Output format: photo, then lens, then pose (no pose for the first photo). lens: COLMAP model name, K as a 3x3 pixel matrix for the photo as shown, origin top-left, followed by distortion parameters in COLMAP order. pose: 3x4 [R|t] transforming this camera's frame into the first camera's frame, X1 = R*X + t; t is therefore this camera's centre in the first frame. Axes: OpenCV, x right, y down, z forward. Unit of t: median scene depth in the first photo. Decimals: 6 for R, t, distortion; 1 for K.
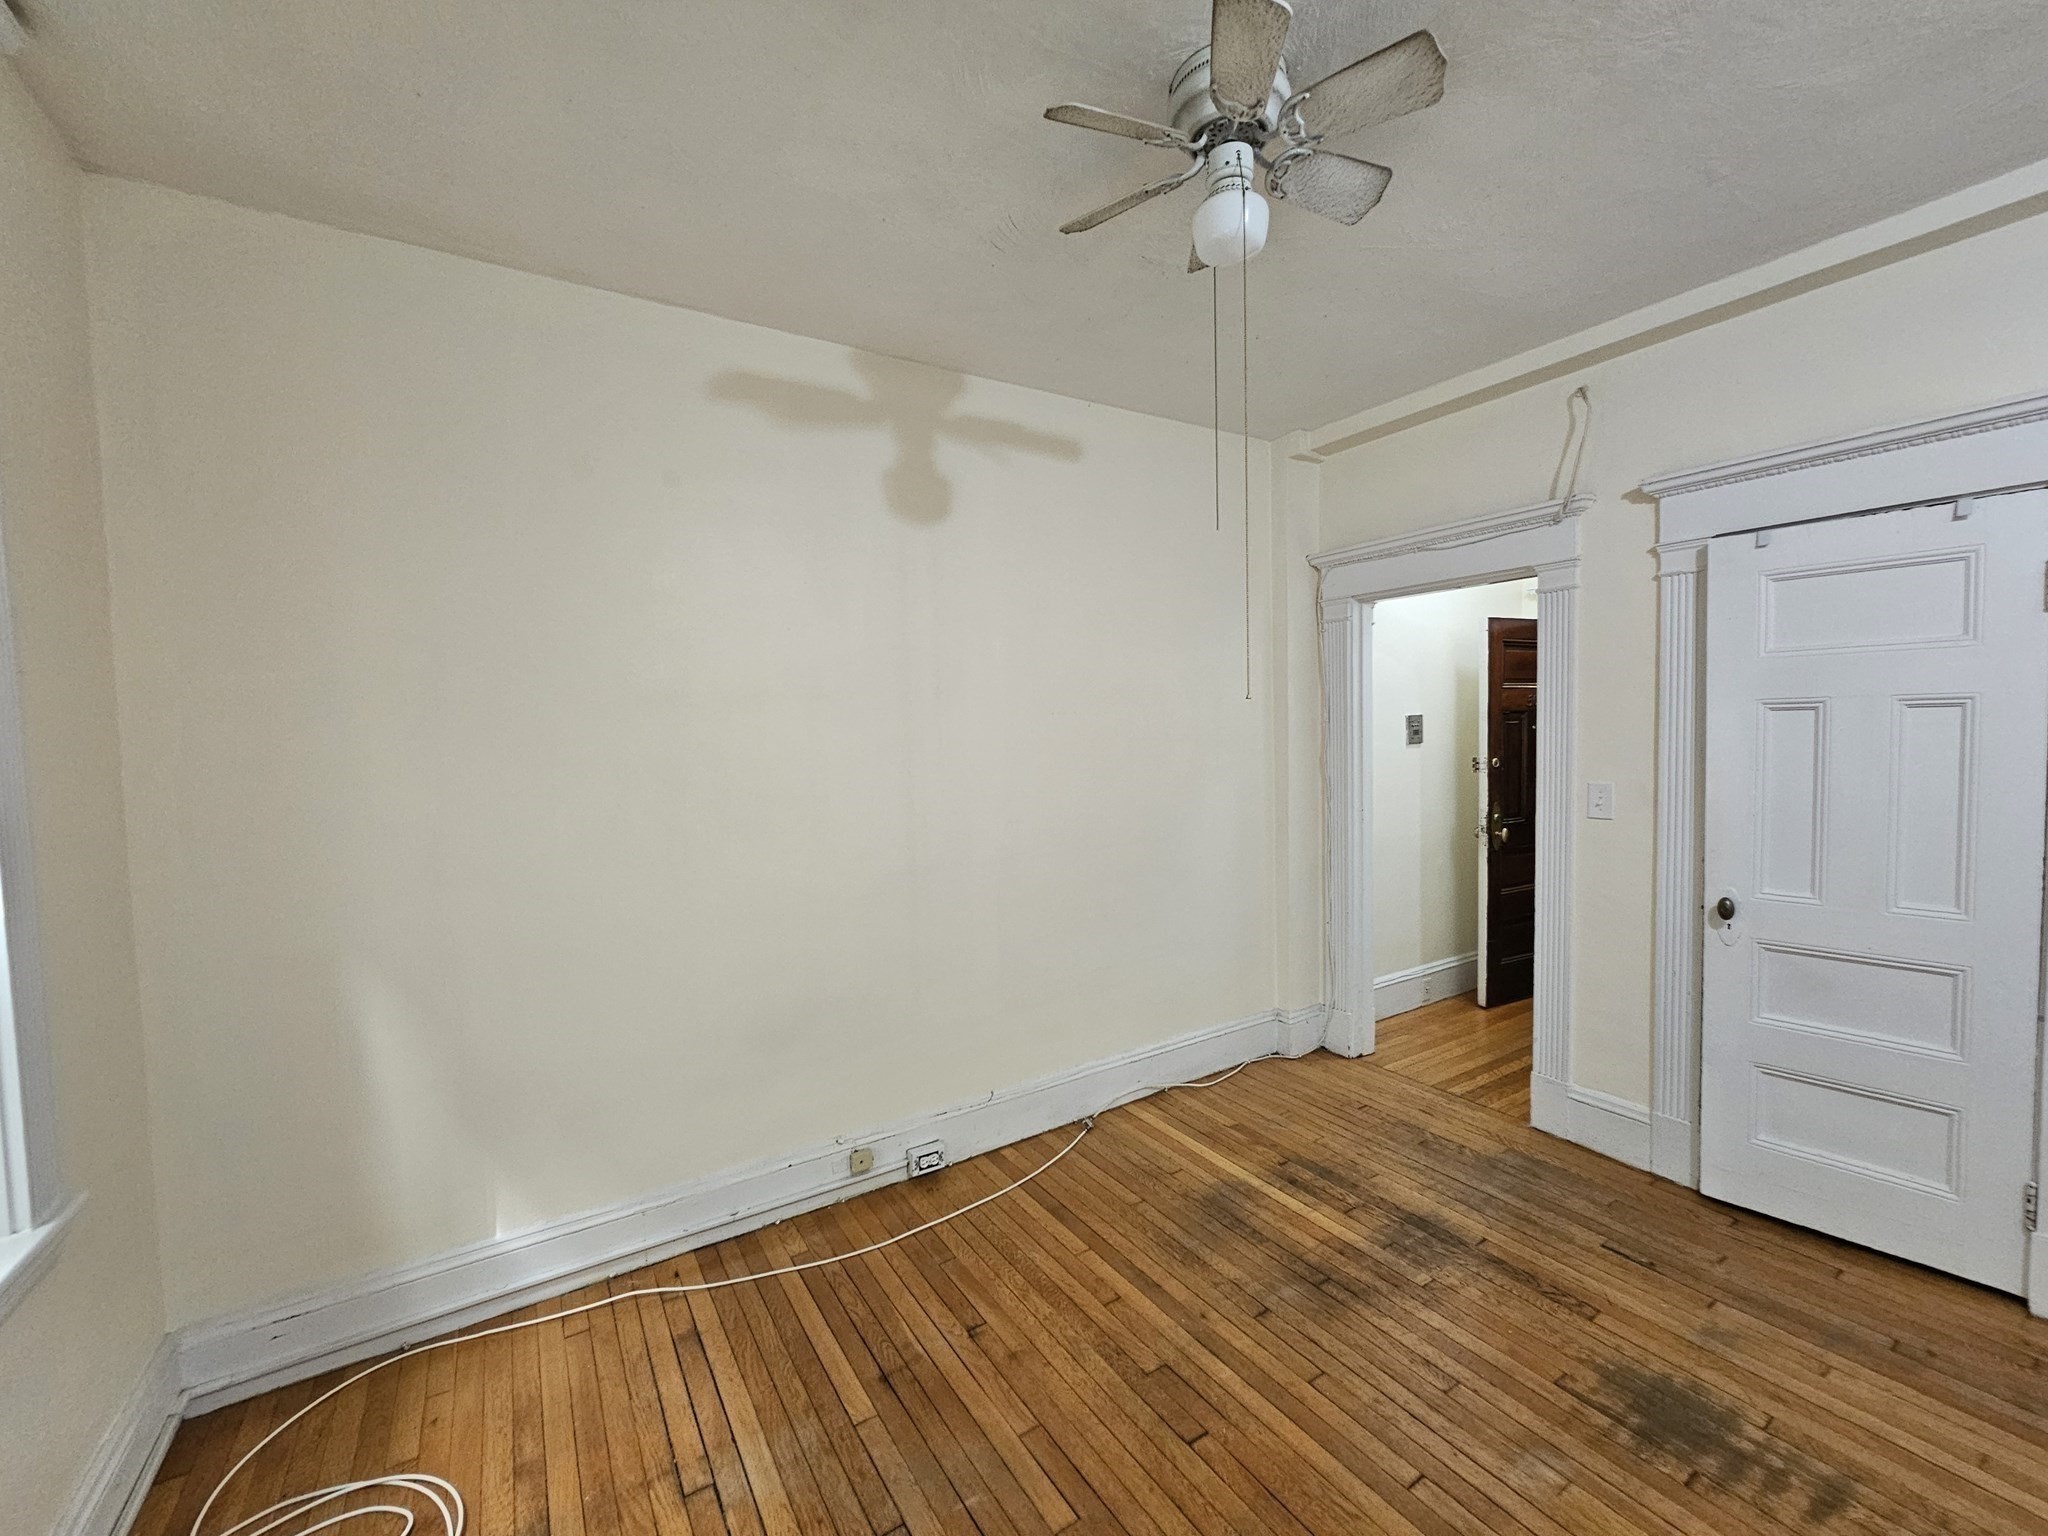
lens RADIAL K [[835.6, 0, 1027.6], [0, 835.6, 773.1], [0, 0, 1]] dist [-0.005118, 0.002678]
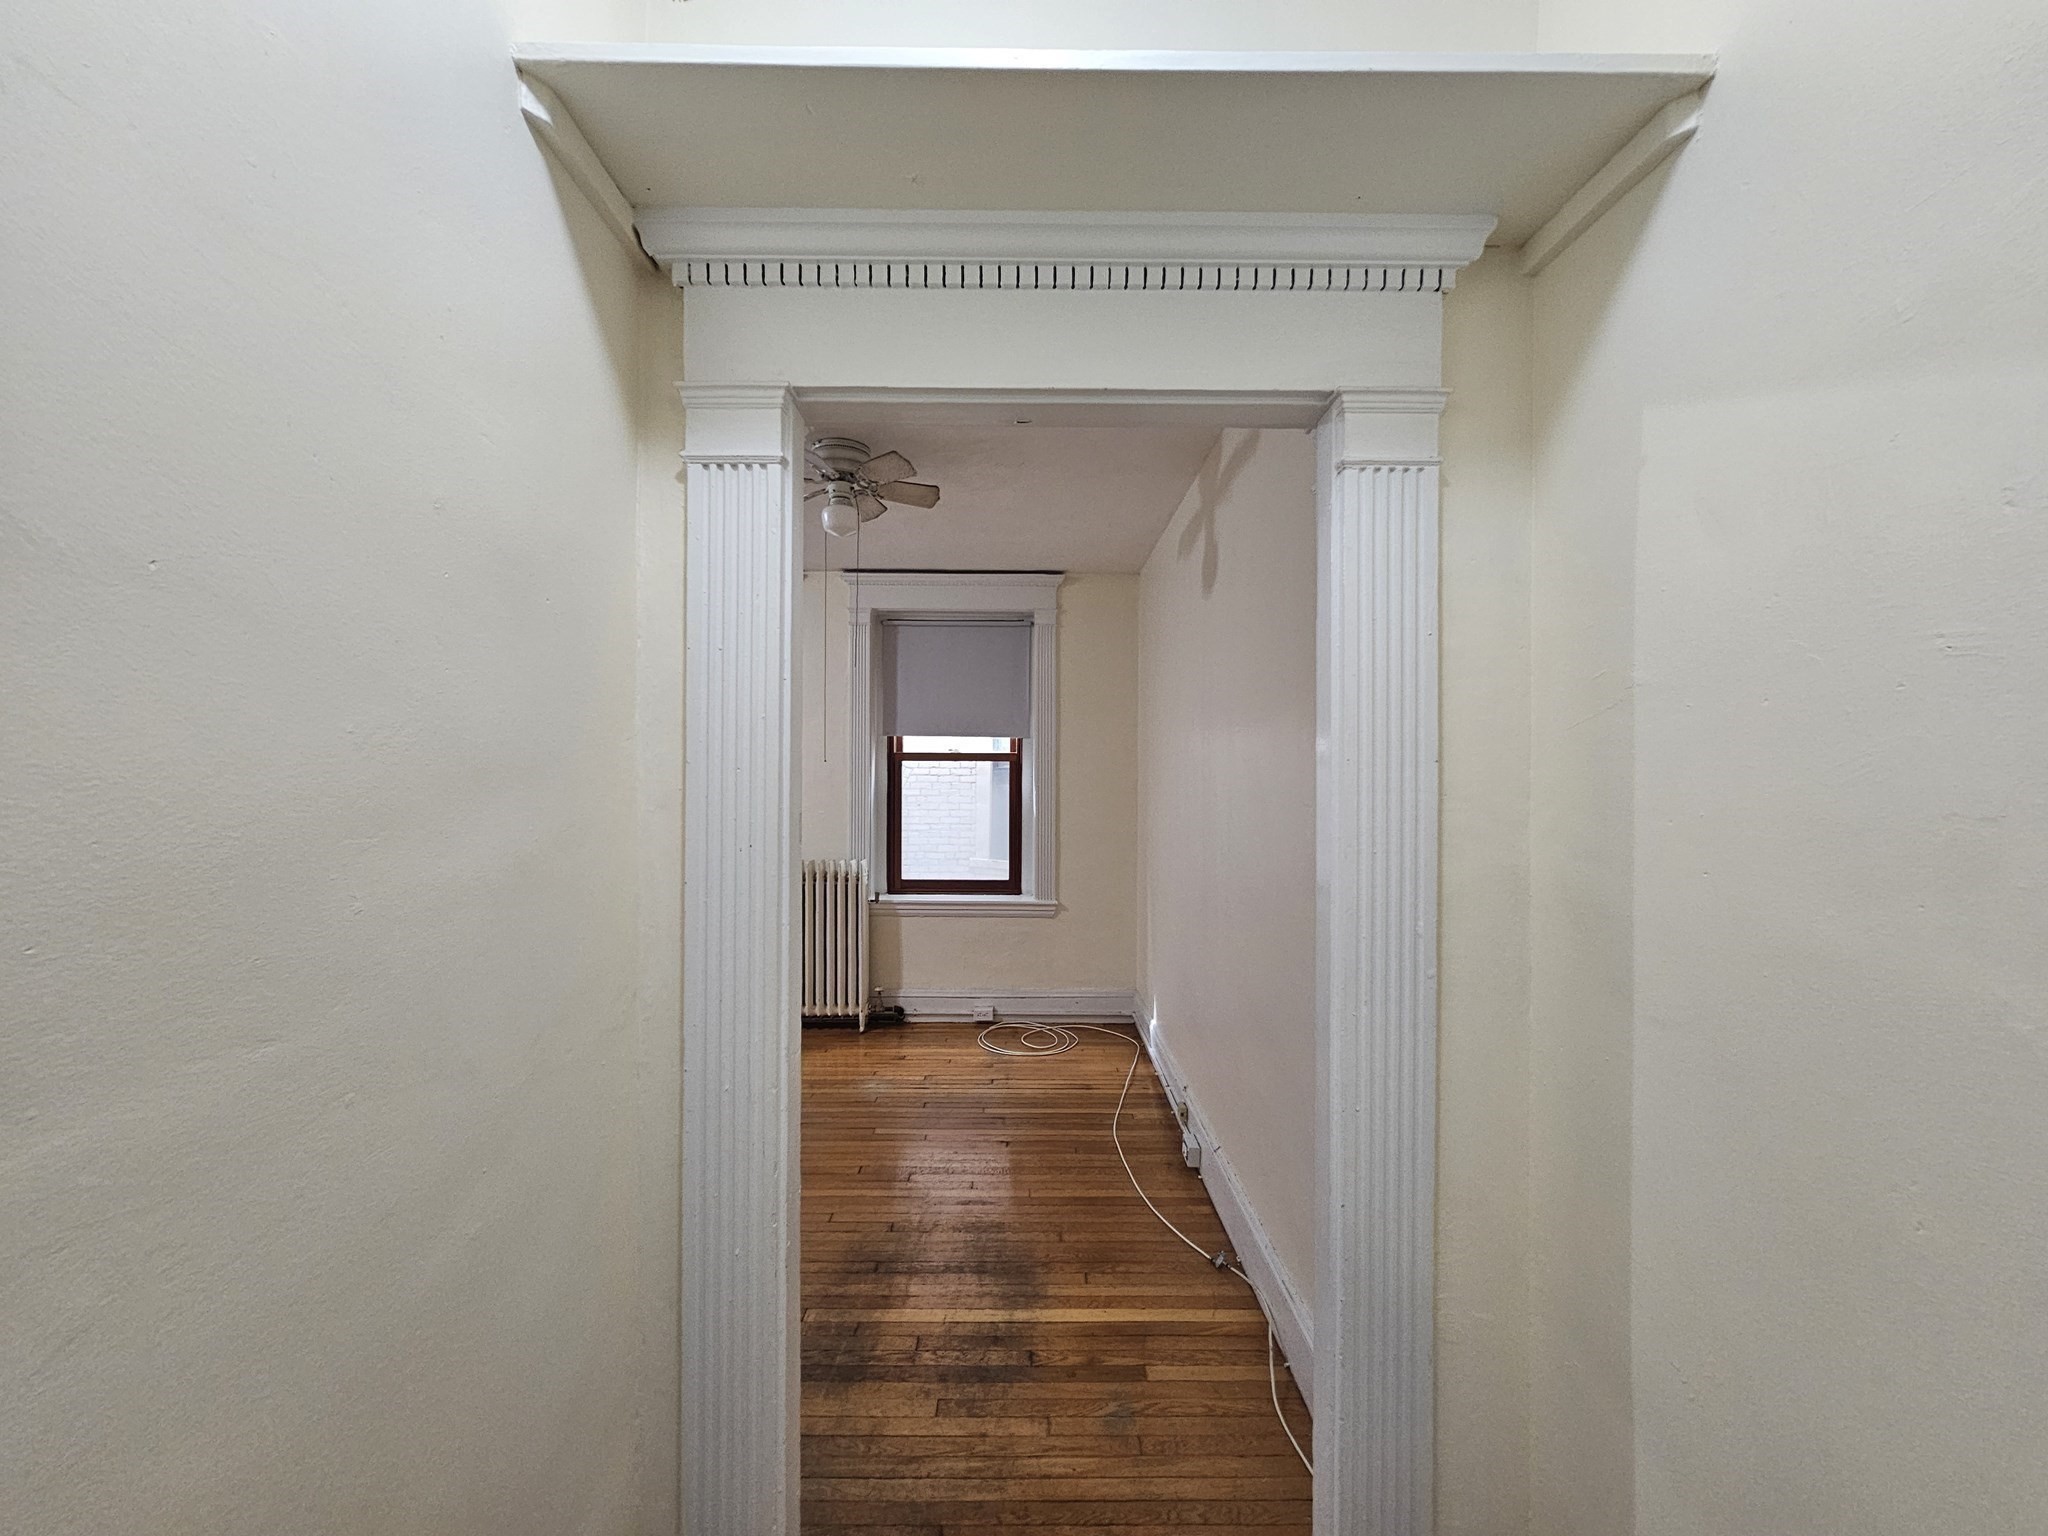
lens RADIAL K [[835.6, 0, 1025.0], [0, 835.6, 771.2], [0, 0, 1]] dist [-0.005118, 0.002678]
pose [[-0.536183, 0.020283, -0.843858, 1.033192], [-0.037268, 0.998168, 0.047672, -0.109523], [0.843279, 0.057010, -0.534444, 1.508082]]
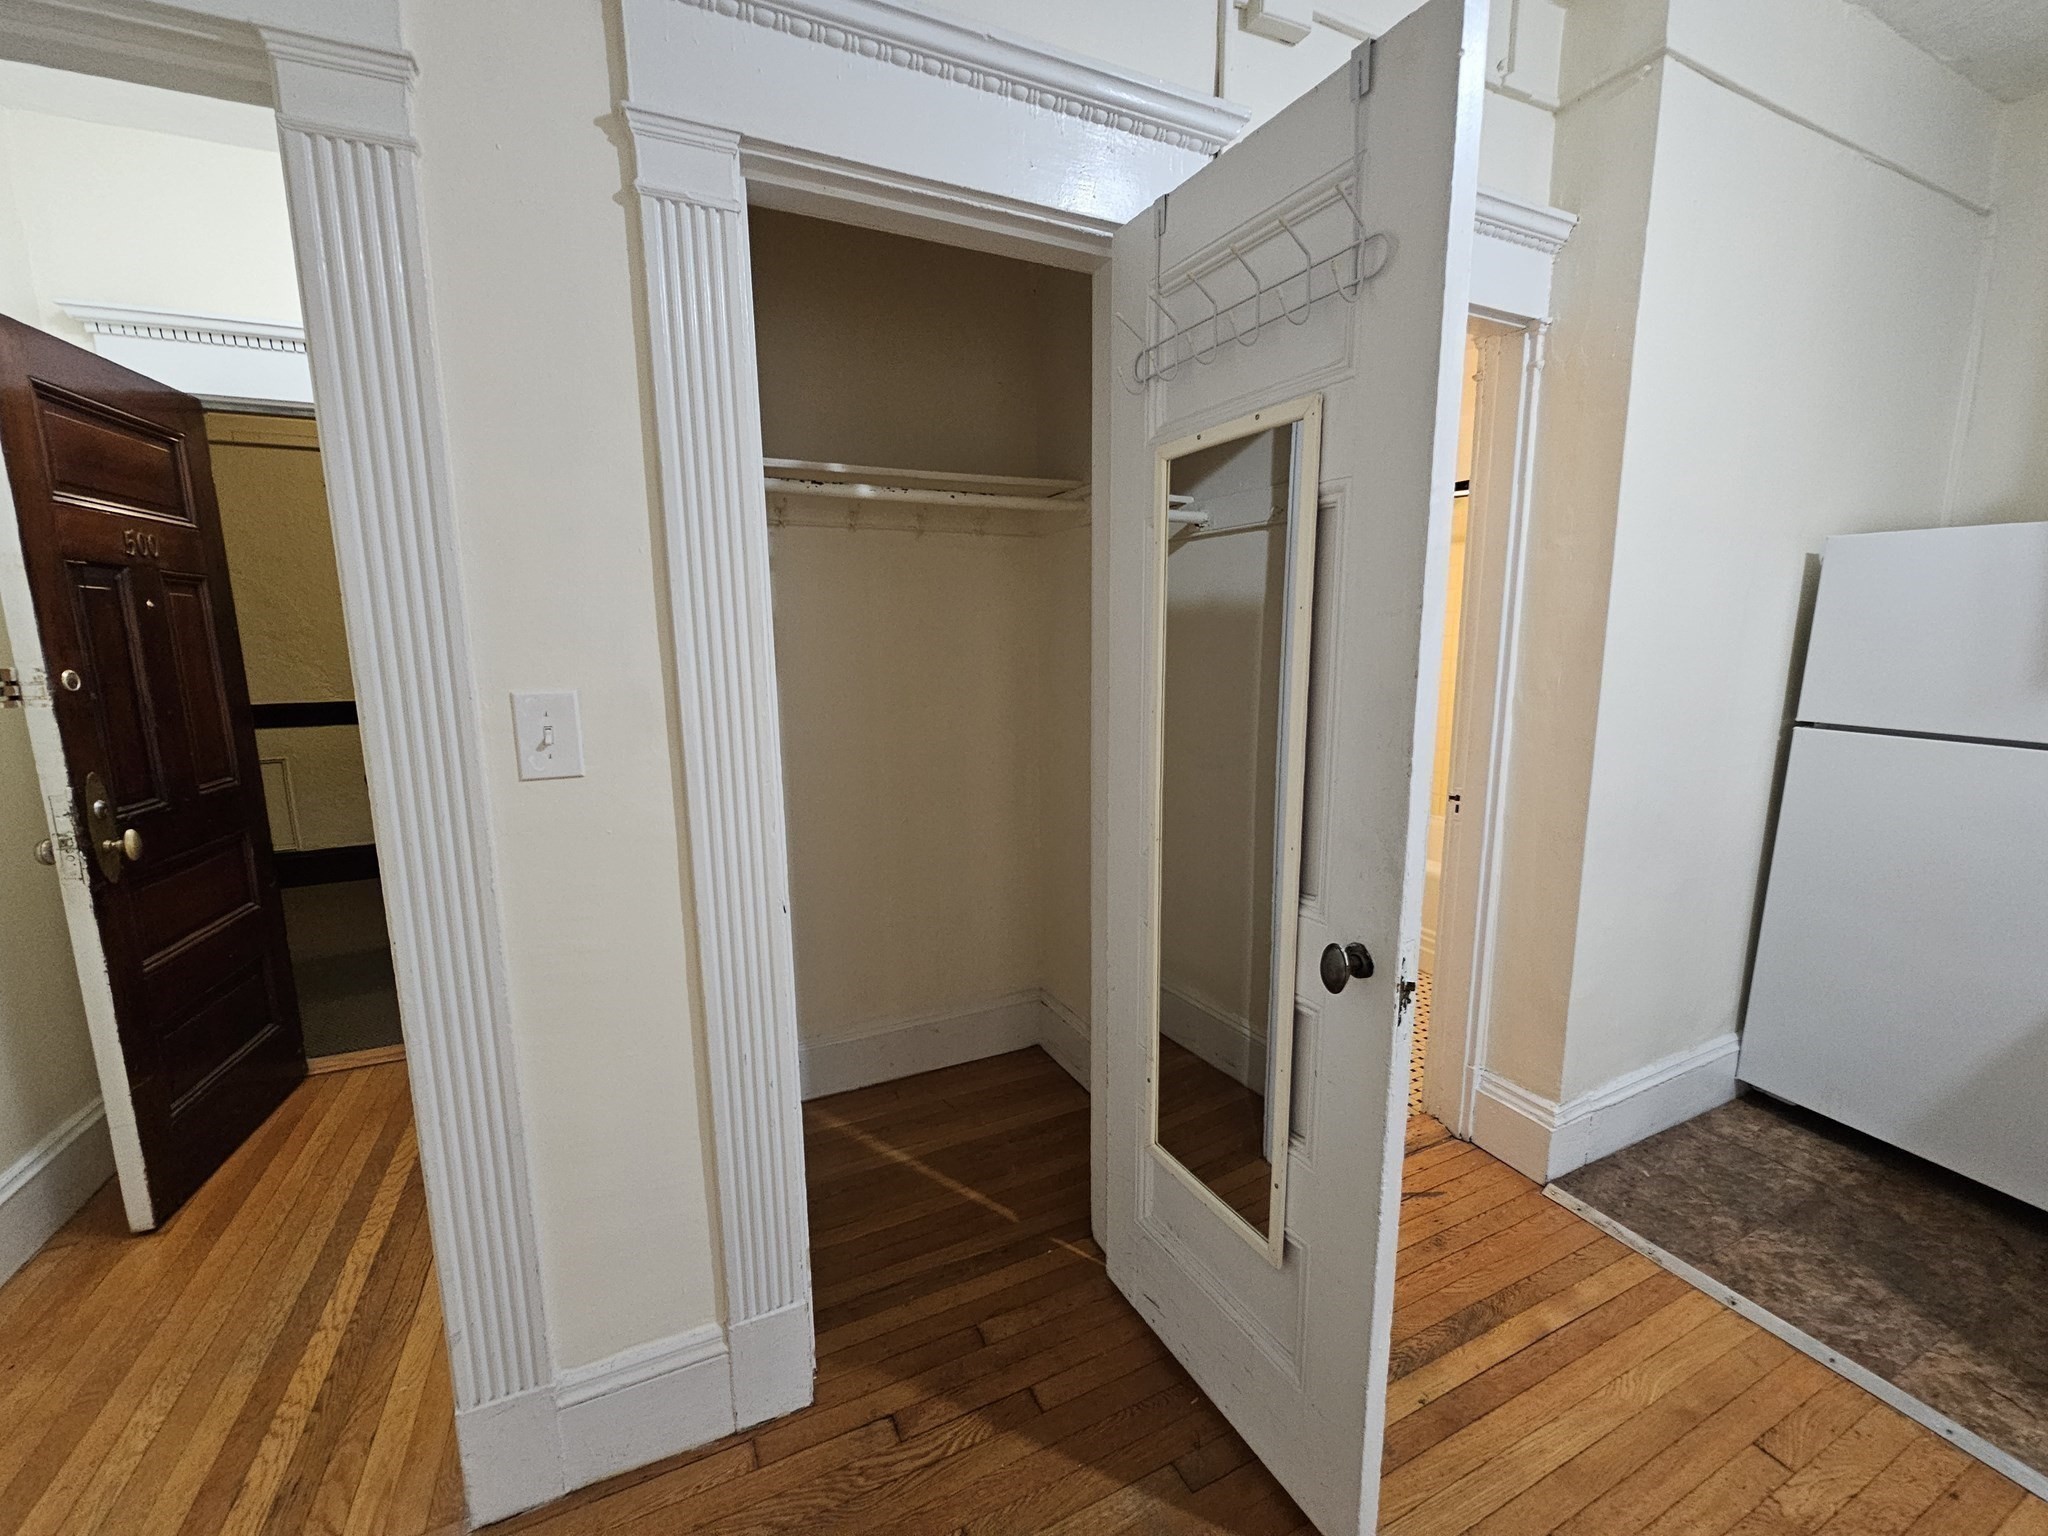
lens RADIAL K [[835.6, 0, 1030.3], [0, 835.6, 772.2], [0, 0, 1]] dist [-0.005118, 0.002678]
pose [[0.121810, -0.138036, 0.982908, 0.327805], [0.061454, 0.989431, 0.131336, 0.012337], [-0.990649, 0.044405, 0.129006, 0.766859]]
